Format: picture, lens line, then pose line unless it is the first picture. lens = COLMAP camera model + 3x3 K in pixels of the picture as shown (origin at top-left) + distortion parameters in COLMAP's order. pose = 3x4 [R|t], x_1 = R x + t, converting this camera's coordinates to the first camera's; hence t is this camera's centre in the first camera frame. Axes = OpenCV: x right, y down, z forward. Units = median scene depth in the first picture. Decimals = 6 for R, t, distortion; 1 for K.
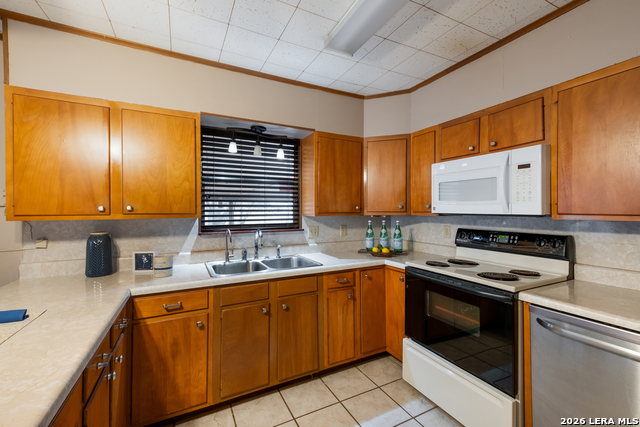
lens RADIAL K [[276.8, 0, 315.3], [0, 276.8, 208.9], [0, 0, 1]] dist [0.013861, -0.001750]
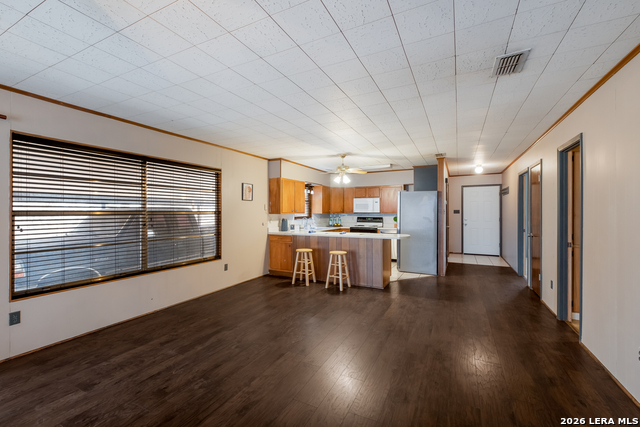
lens RADIAL K [[276.8, 0, 318.0], [0, 276.8, 212.1], [0, 0, 1]] dist [0.013861, -0.001750]
pose [[0.805415, 0.004139, 0.592697, -1.921427], [-0.004317, 0.999990, -0.001117, 0.016274], [-0.592696, -0.001659, 0.805425, -1.483023]]
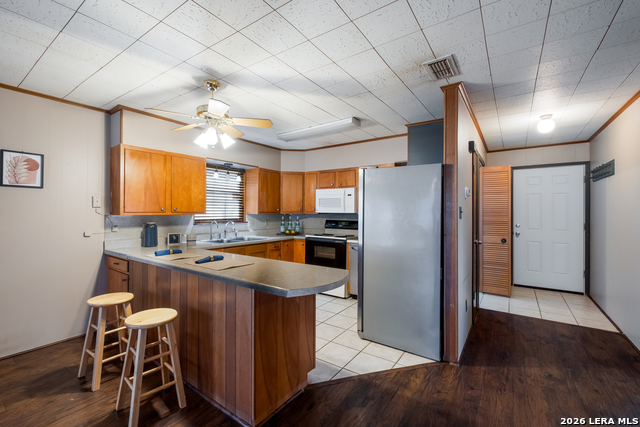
lens RADIAL K [[276.8, 0, 321.4], [0, 276.8, 209.5], [0, 0, 1]] dist [0.013861, -0.001750]
pose [[0.877839, 0.010065, 0.478851, -0.533400], [-0.007768, 0.999947, -0.006778, 0.005321], [-0.478893, 0.002230, 0.877870, -0.845732]]
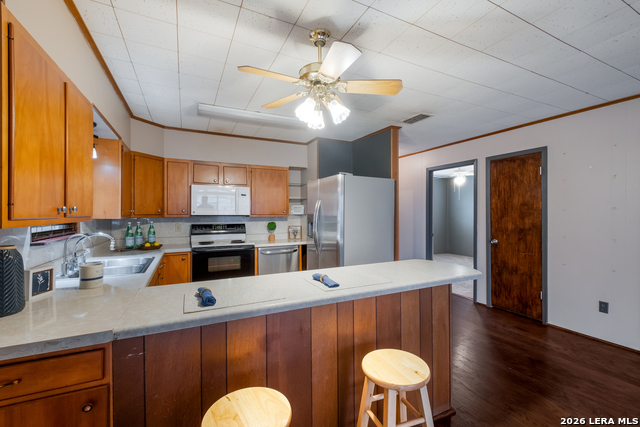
lens RADIAL K [[276.8, 0, 315.3], [0, 276.8, 214.6], [0, 0, 1]] dist [0.013861, -0.001750]
pose [[0.012316, -0.002745, 0.999920, -1.131618], [-0.002598, 0.999993, 0.002777, 0.005101], [-0.999921, -0.002632, 0.012309, 0.248018]]
